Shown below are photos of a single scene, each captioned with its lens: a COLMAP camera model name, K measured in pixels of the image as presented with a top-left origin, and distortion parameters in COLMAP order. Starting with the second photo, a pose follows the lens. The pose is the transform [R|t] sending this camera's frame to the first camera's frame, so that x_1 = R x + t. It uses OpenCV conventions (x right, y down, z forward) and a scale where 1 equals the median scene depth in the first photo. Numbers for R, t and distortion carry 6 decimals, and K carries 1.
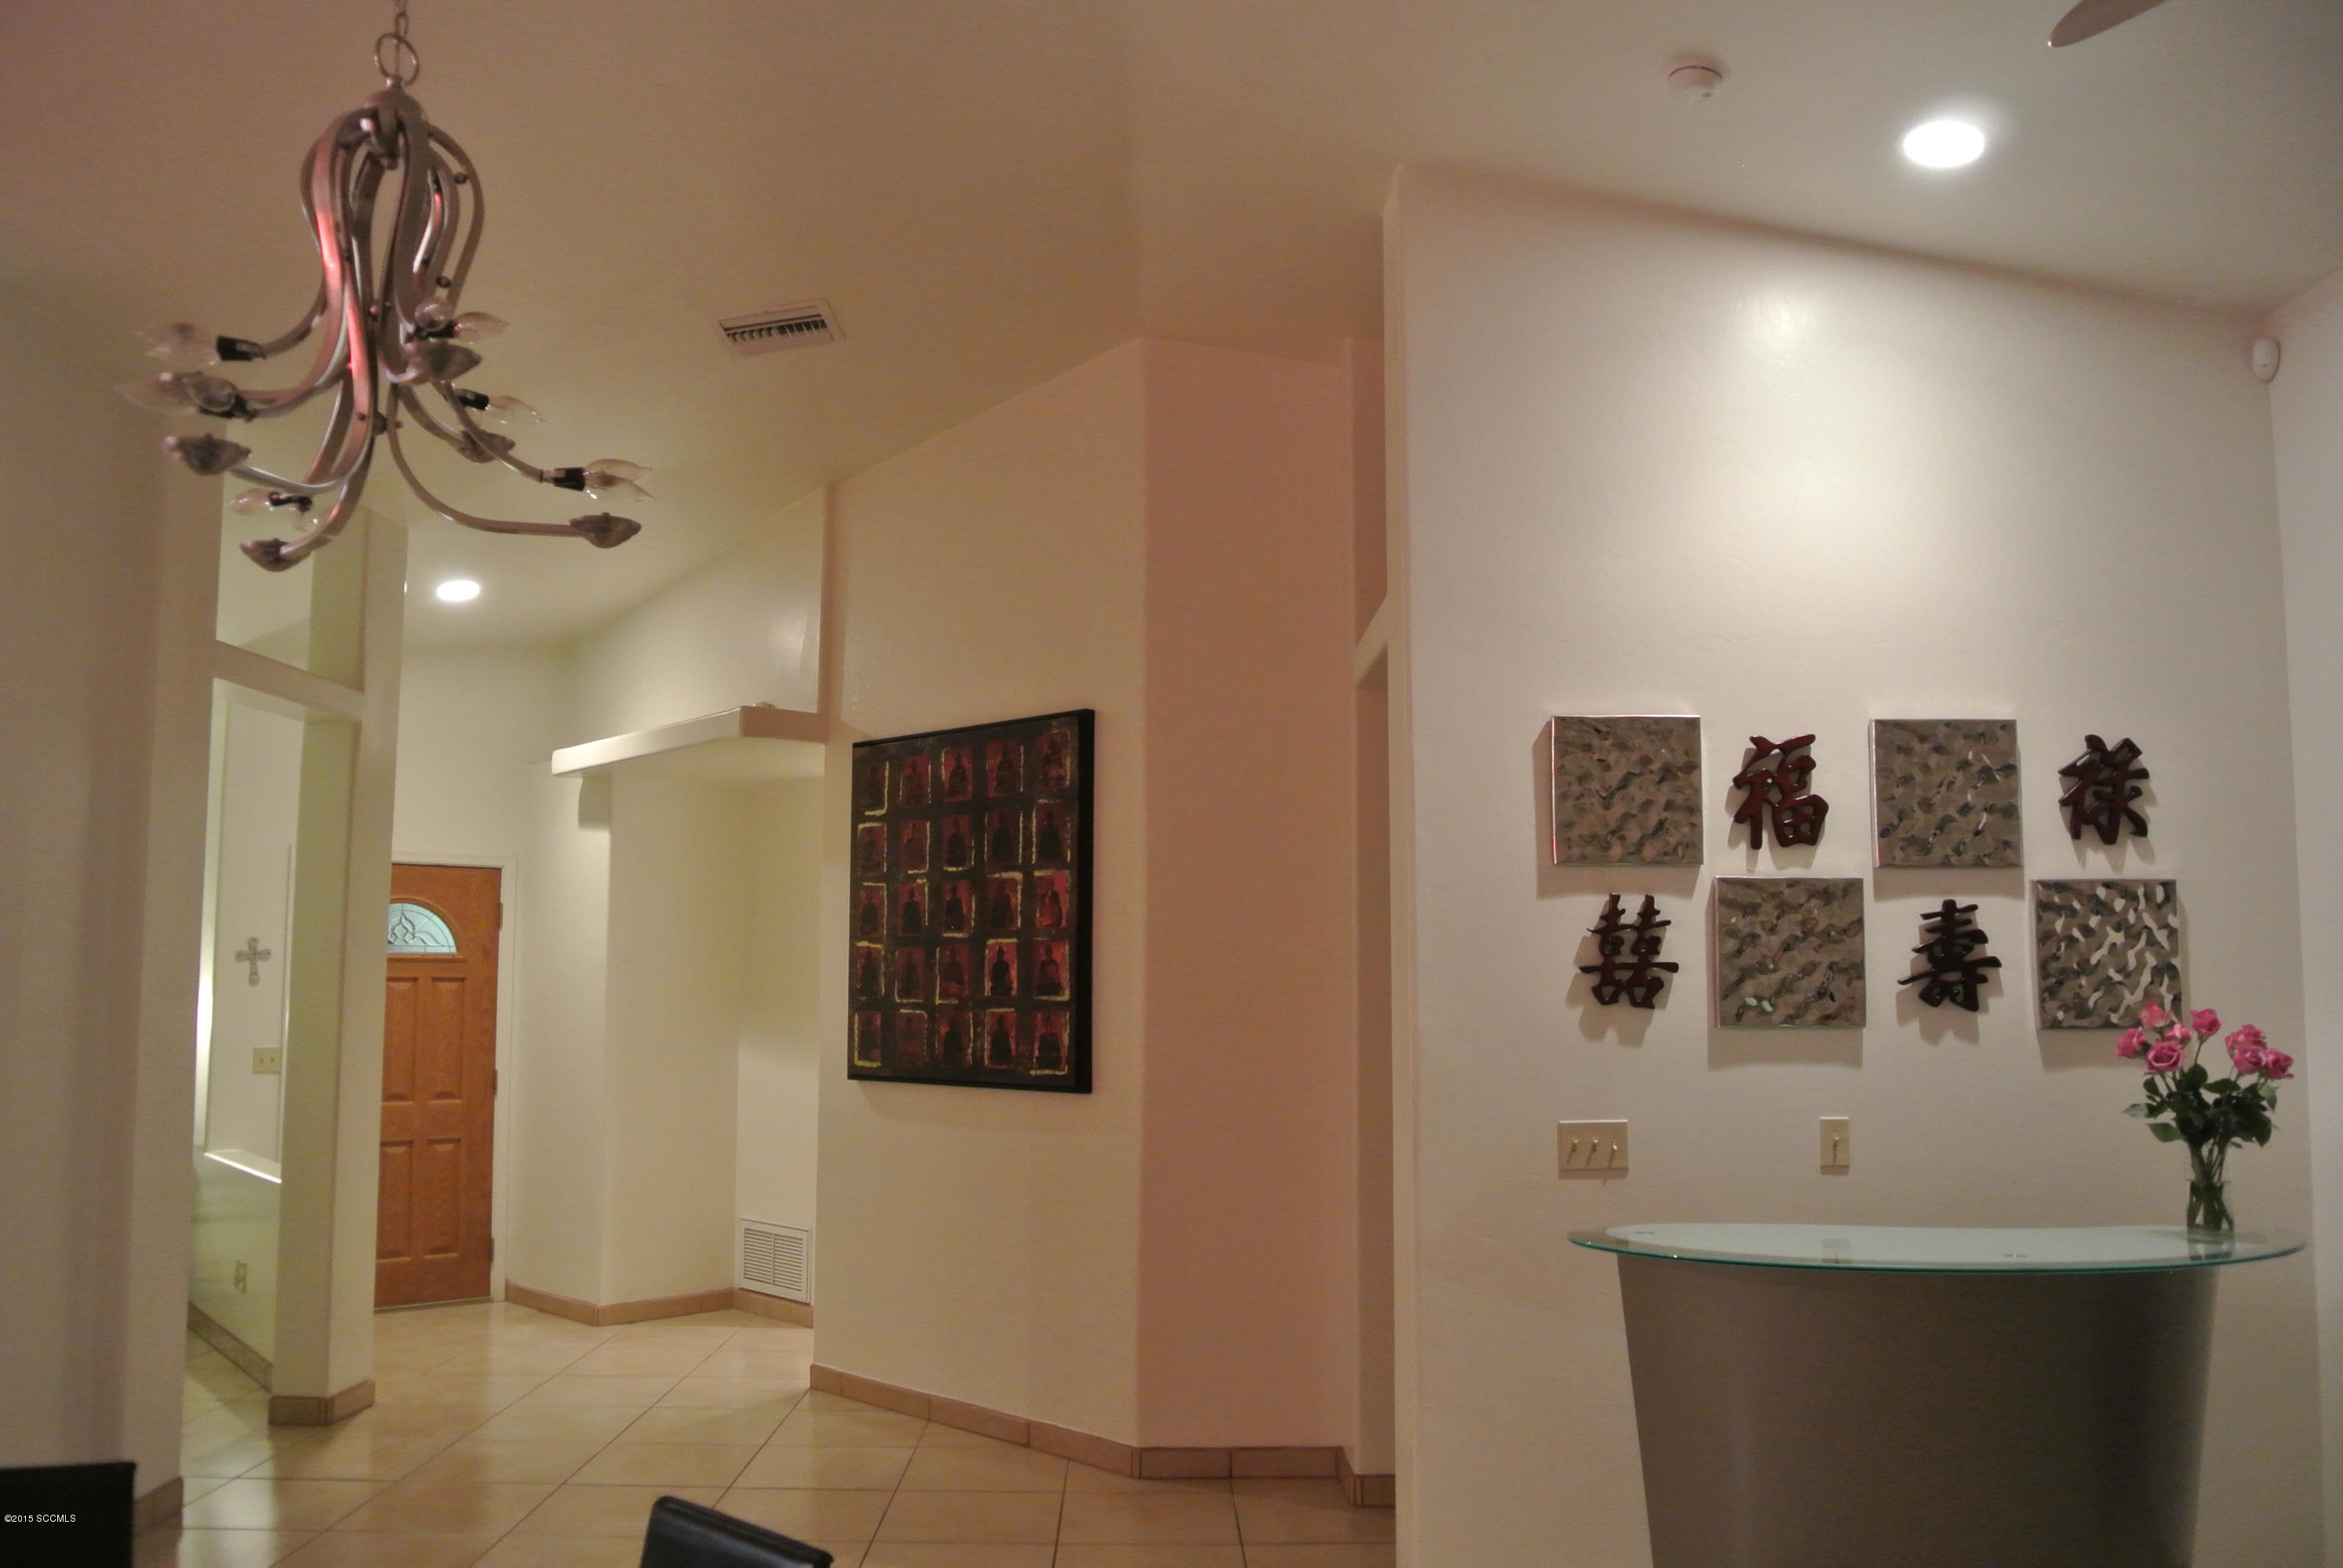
lens RADIAL K [[1774.4, 0, 1171.5], [0, 1774.4, 784.0], [0, 0, 1]] dist [-0.058598, 0.001736]
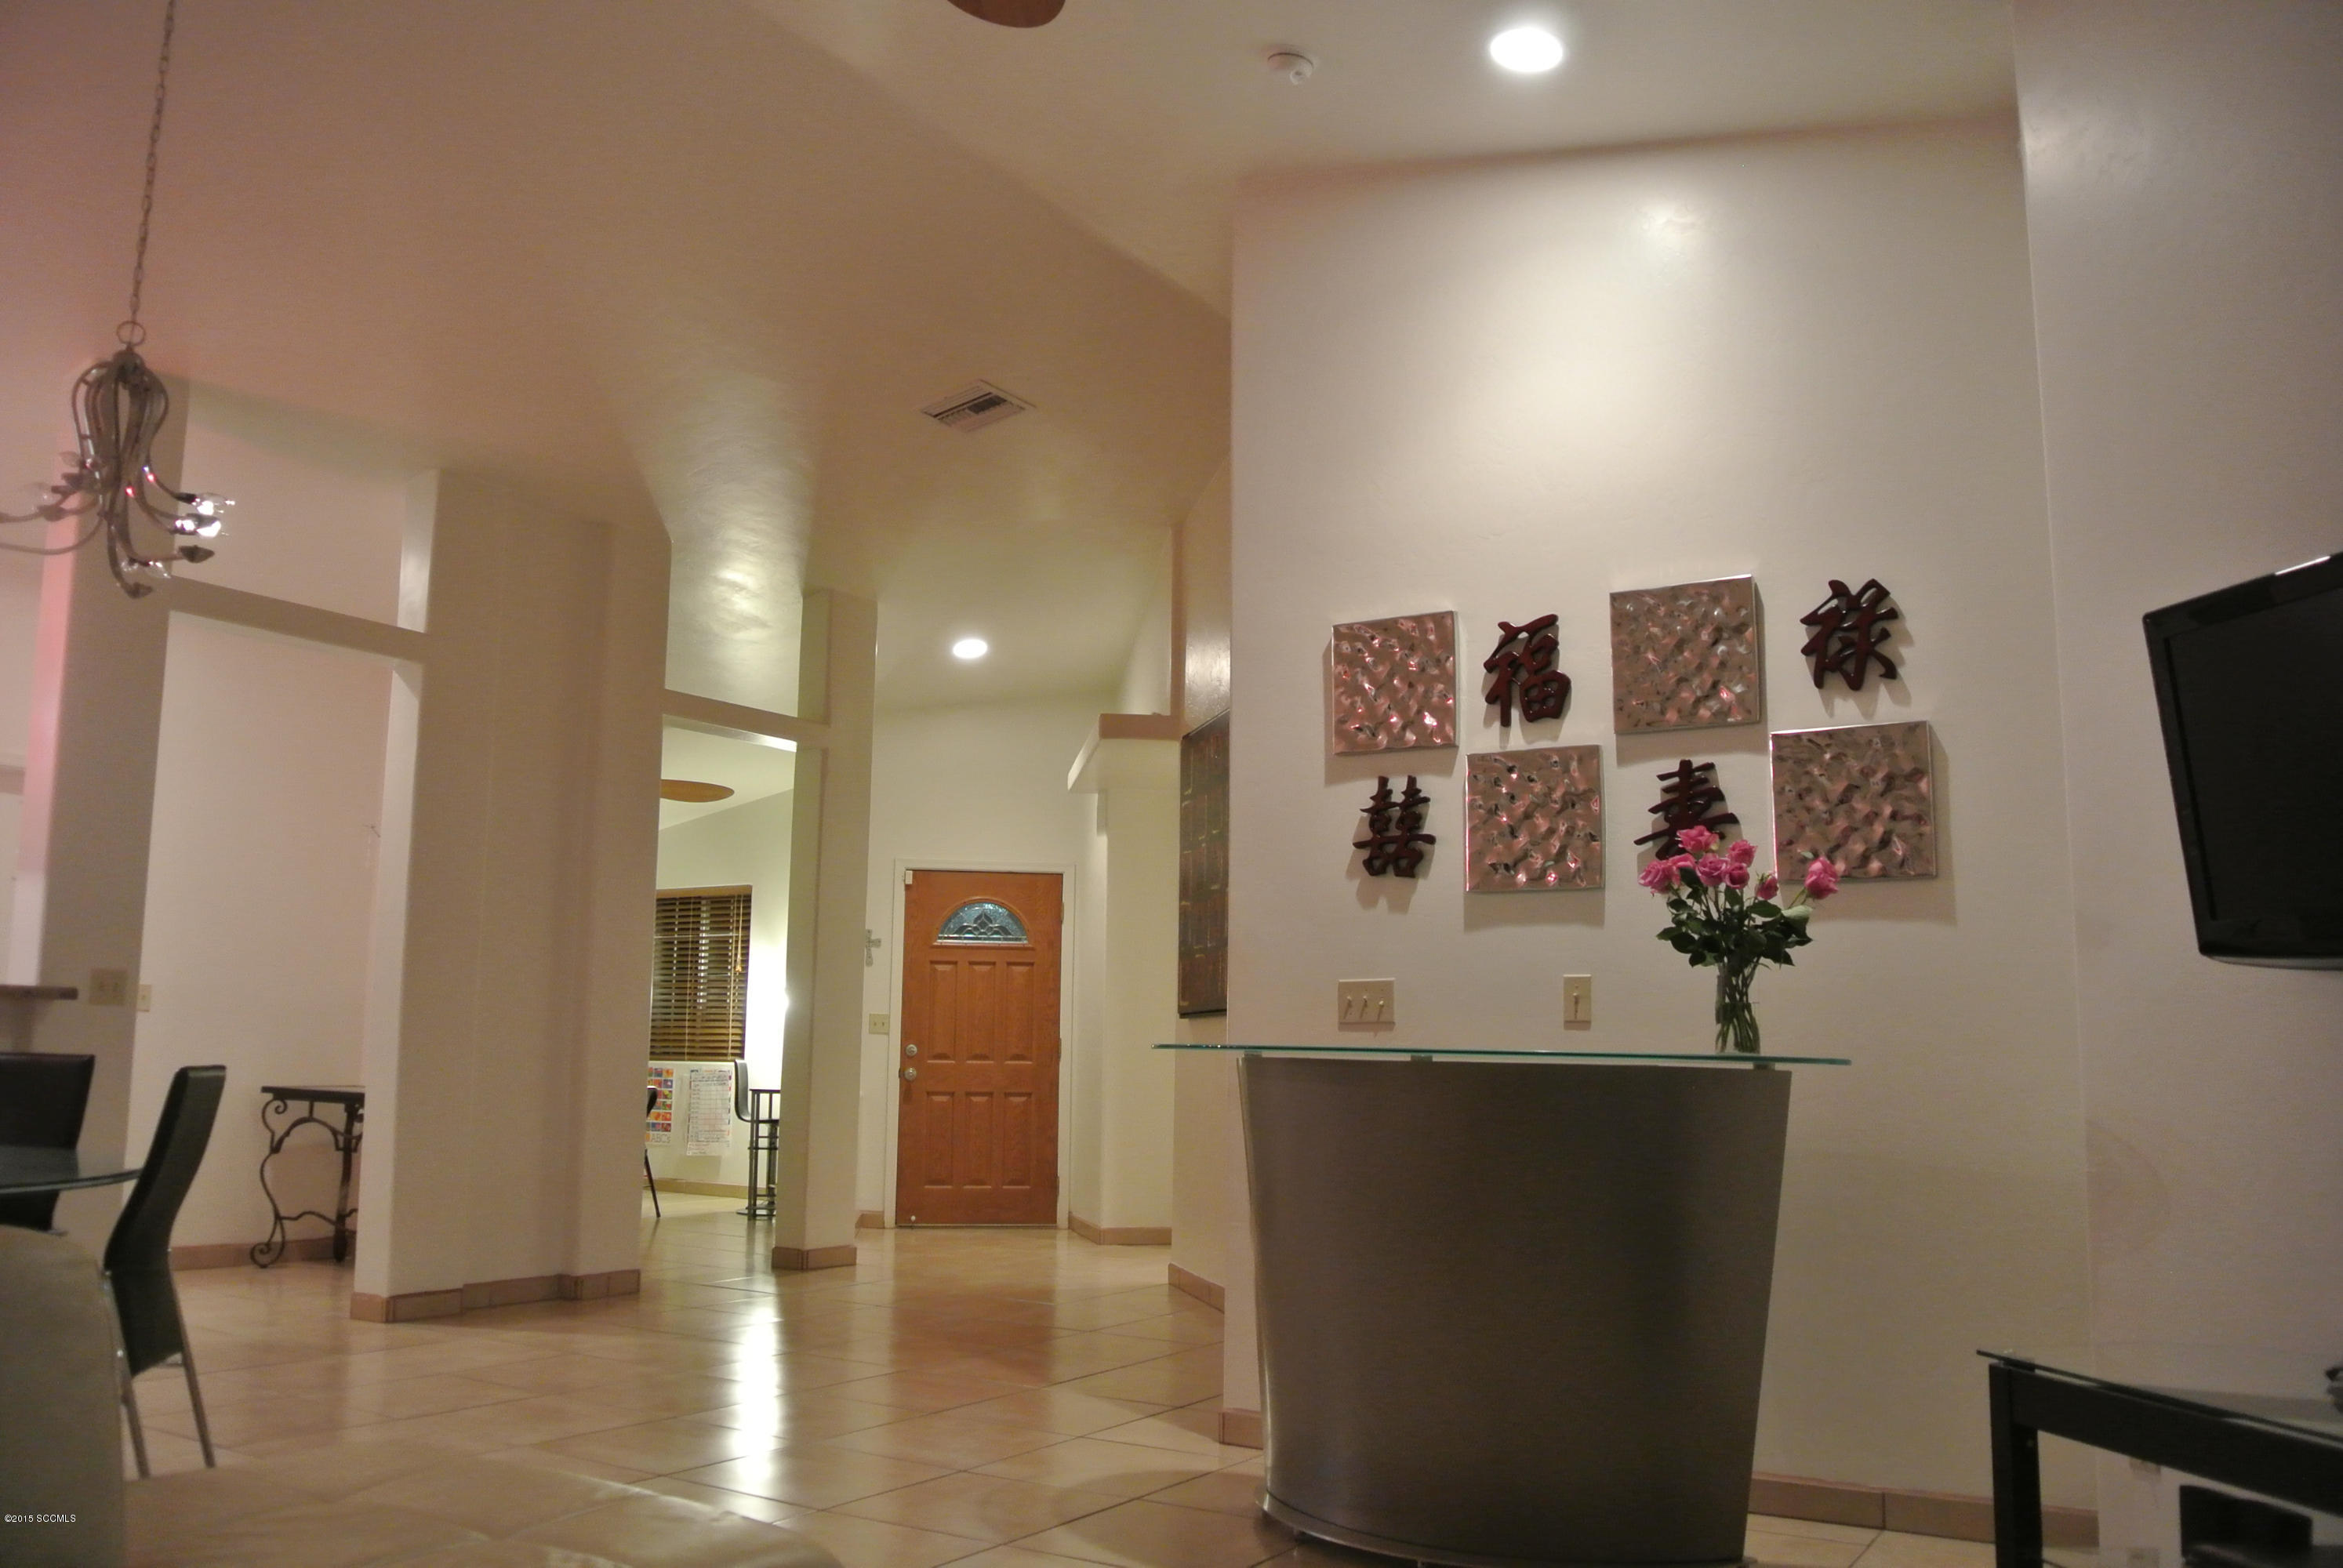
lens RADIAL K [[1774.4, 0, 1171.5], [0, 1774.4, 784.0], [0, 0, 1]] dist [-0.058598, 0.001736]
pose [[0.848570, -0.068841, -0.524586, 0.721972], [0.047253, 0.997398, -0.054451, 0.120872], [0.526969, 0.021417, 0.849615, -0.022877]]
